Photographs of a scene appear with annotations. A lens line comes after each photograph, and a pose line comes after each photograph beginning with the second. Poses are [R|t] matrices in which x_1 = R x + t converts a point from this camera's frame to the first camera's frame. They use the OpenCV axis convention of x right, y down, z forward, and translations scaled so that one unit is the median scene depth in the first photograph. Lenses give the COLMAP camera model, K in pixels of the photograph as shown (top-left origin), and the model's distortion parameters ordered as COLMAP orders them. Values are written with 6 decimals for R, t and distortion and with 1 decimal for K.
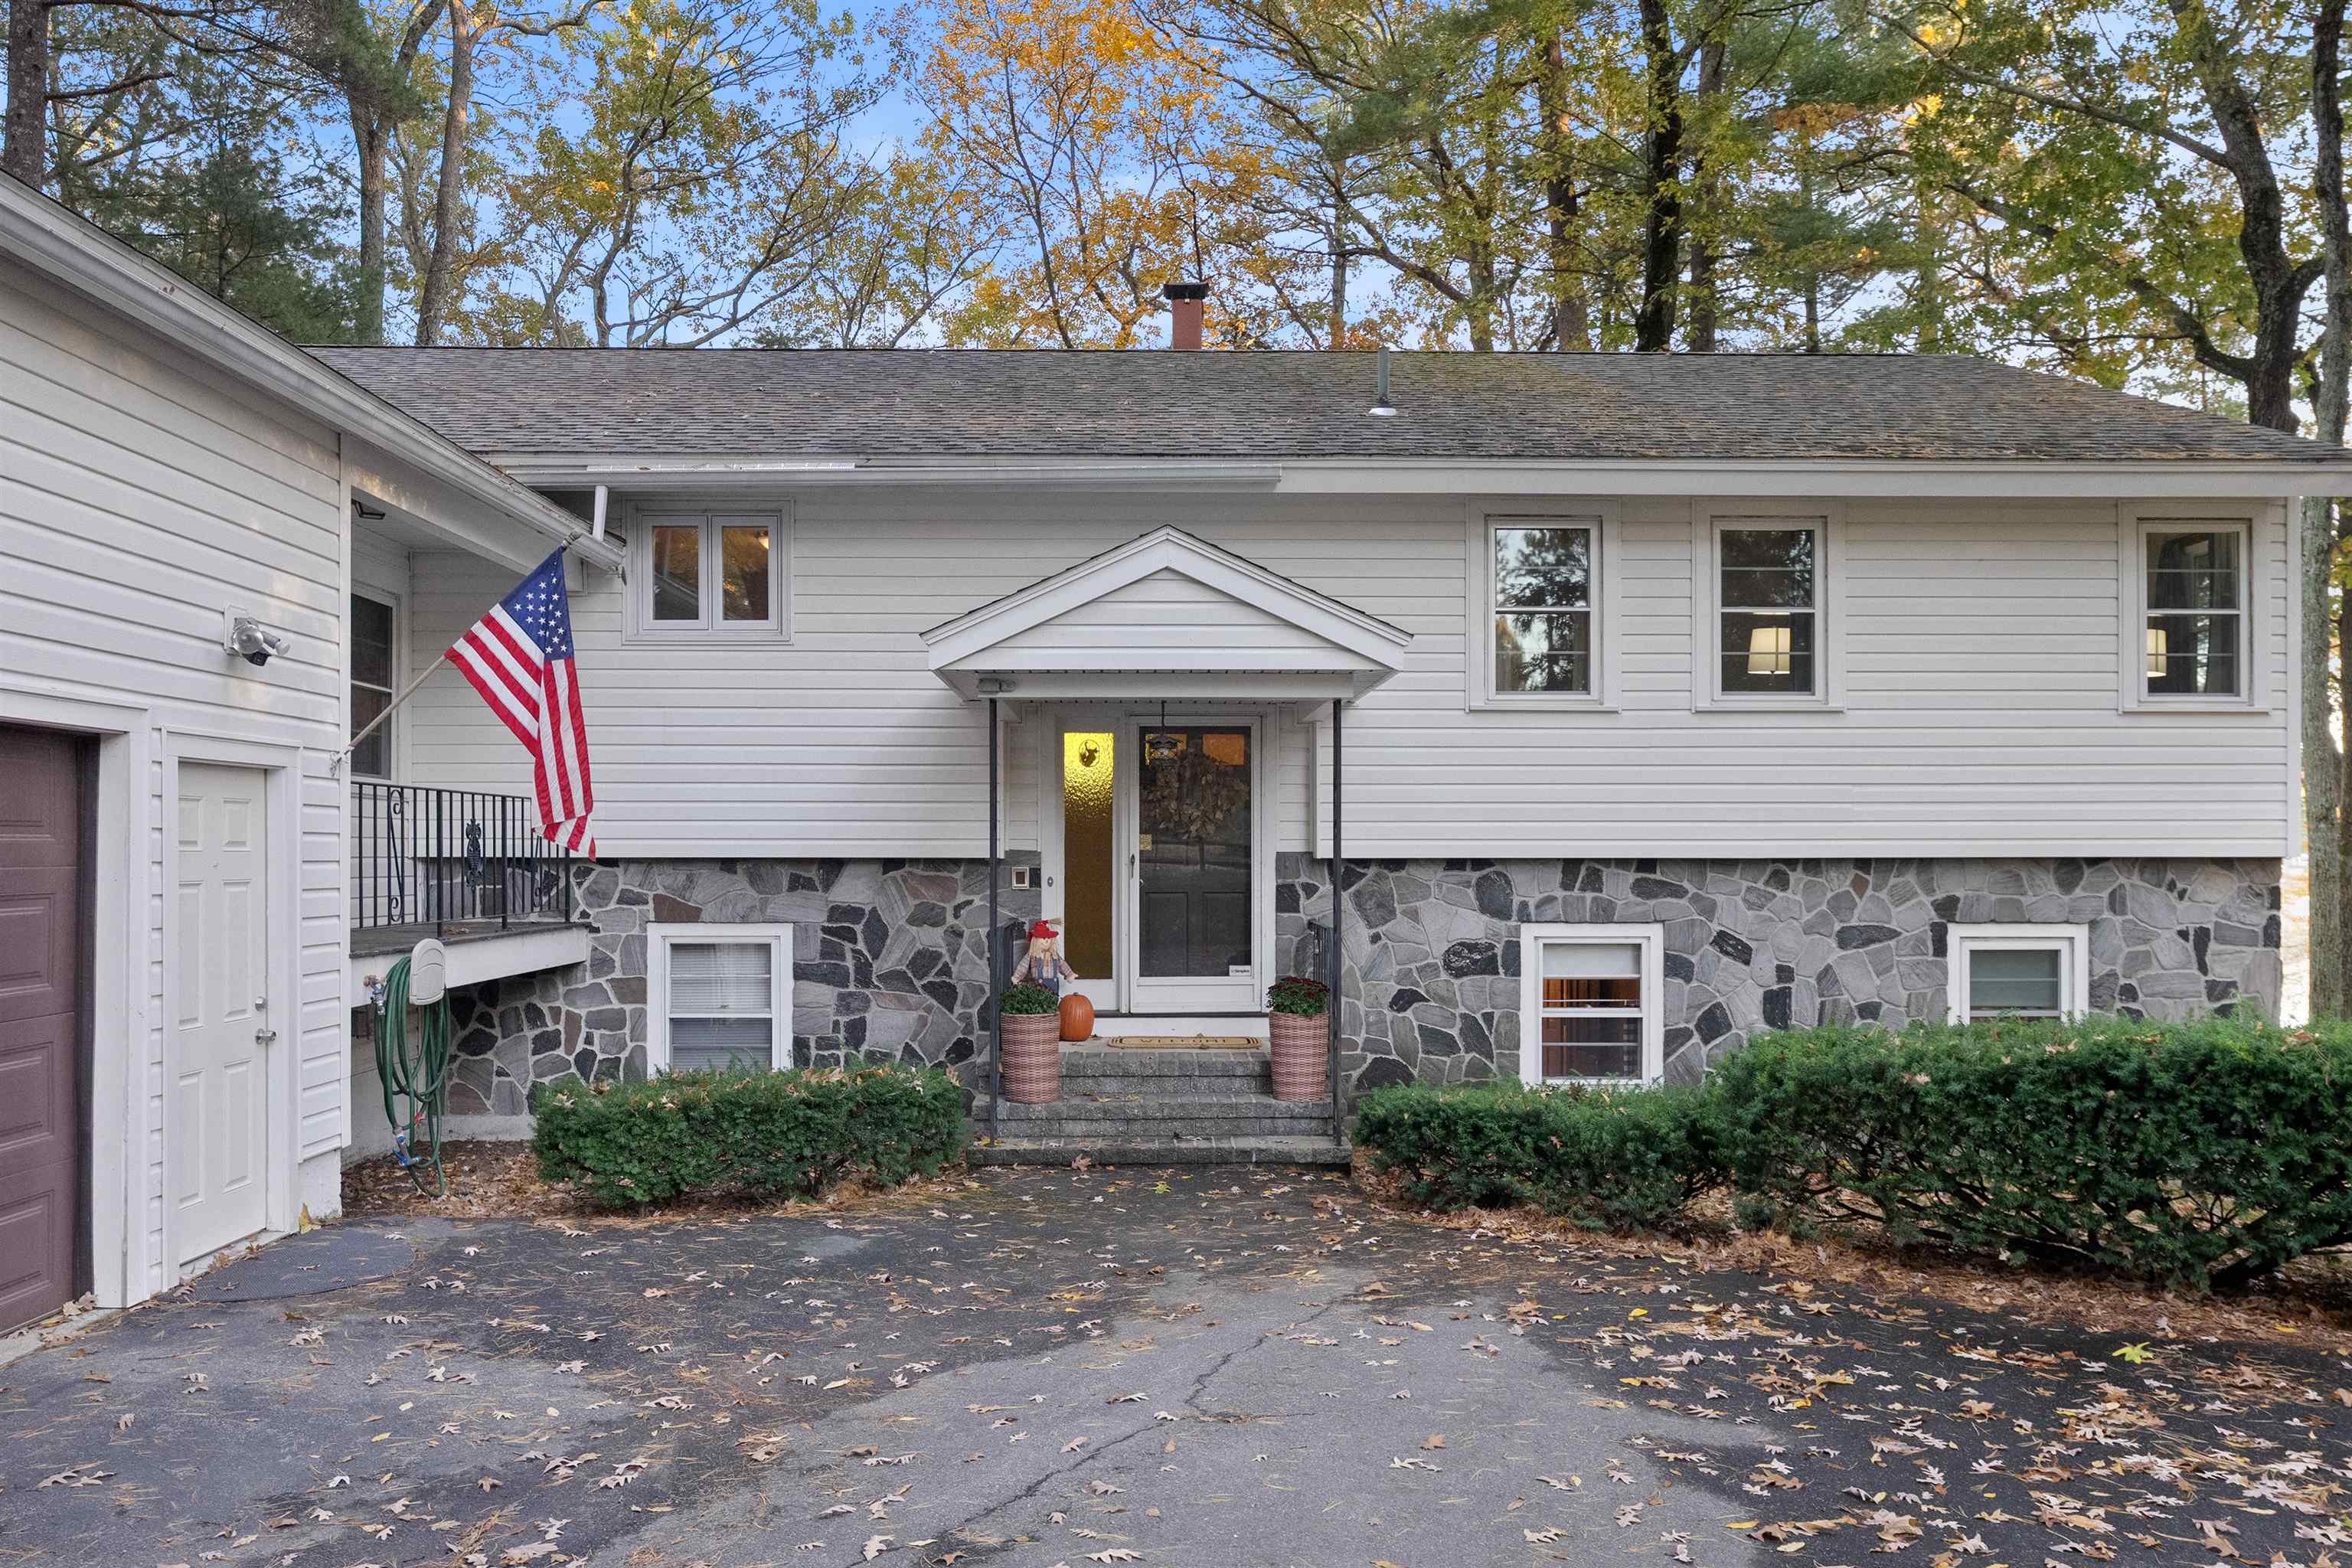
lens RADIAL K [[1726.8, 0, 1182.8], [0, 1726.8, 785.9], [0, 0, 1]] dist [0.007986, 0.001238]
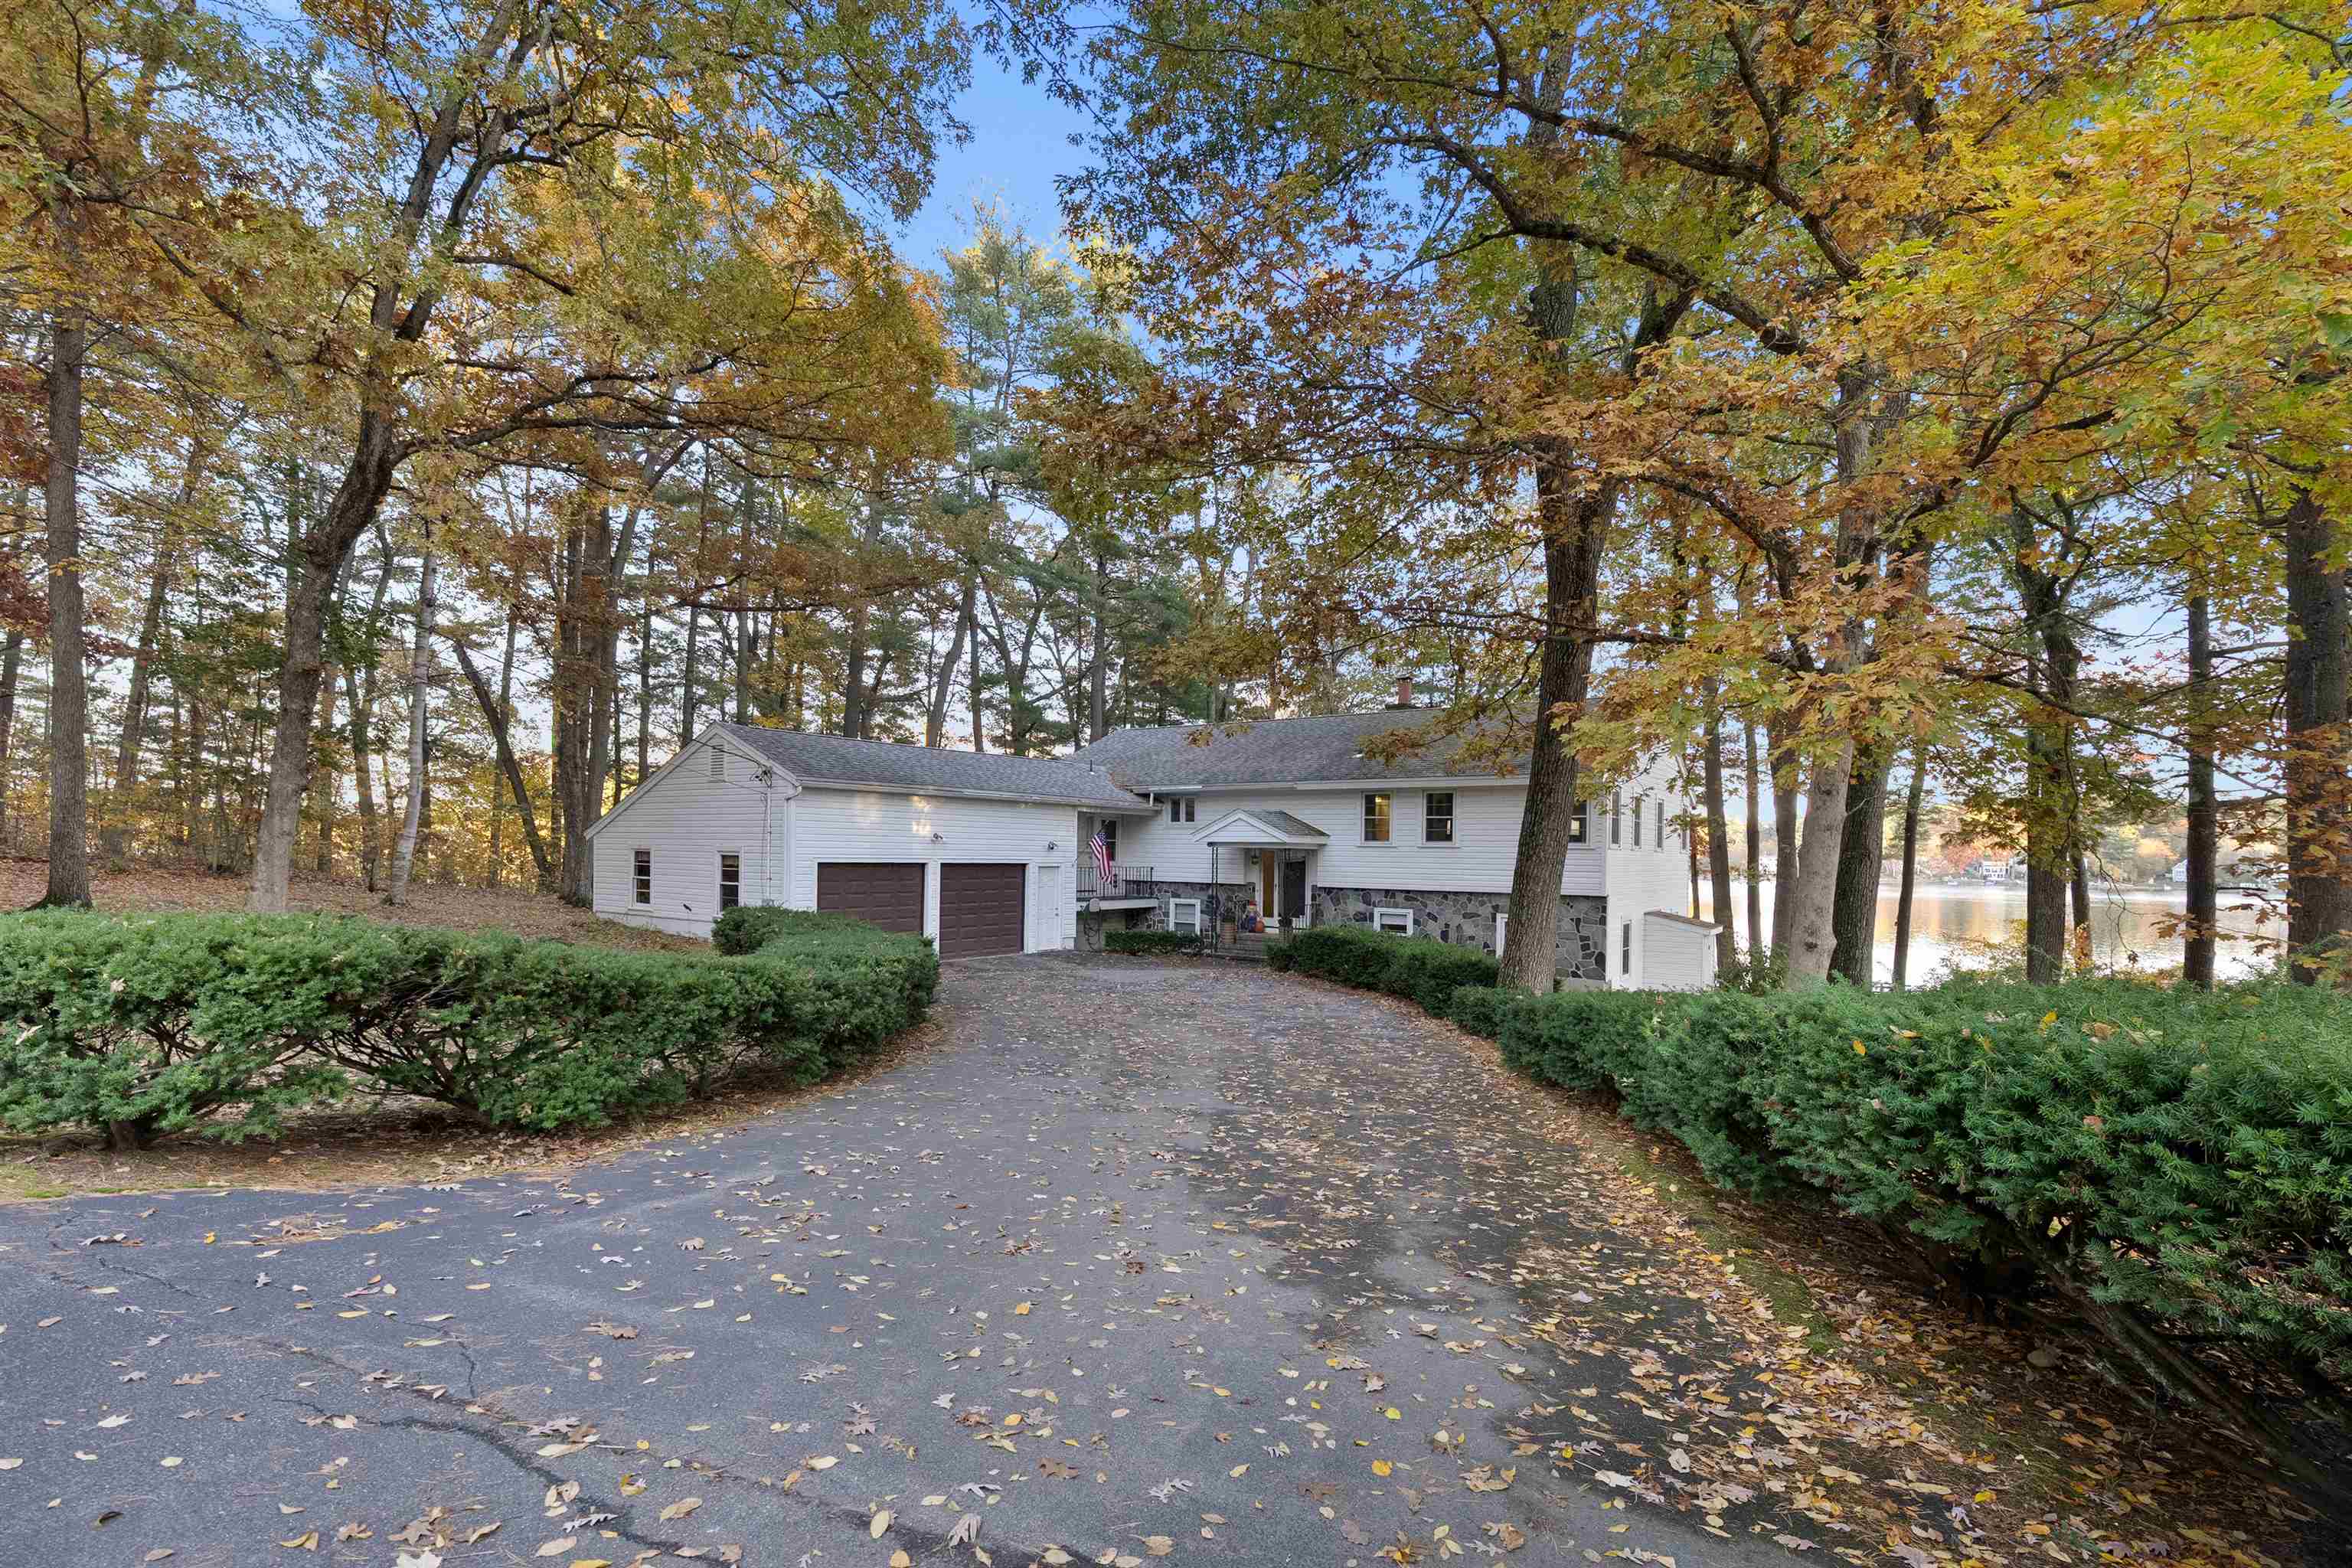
lens RADIAL K [[1047.4, 0, 1173.1], [0, 1047.4, 796.6], [0, 0, 1]] dist [0.002419, 0.000411]
pose [[0.827943, -0.016375, -0.560573, 1.064332], [0.005084, 0.999752, -0.021696, -0.103529], [0.560789, 0.015113, 0.827821, -1.014128]]
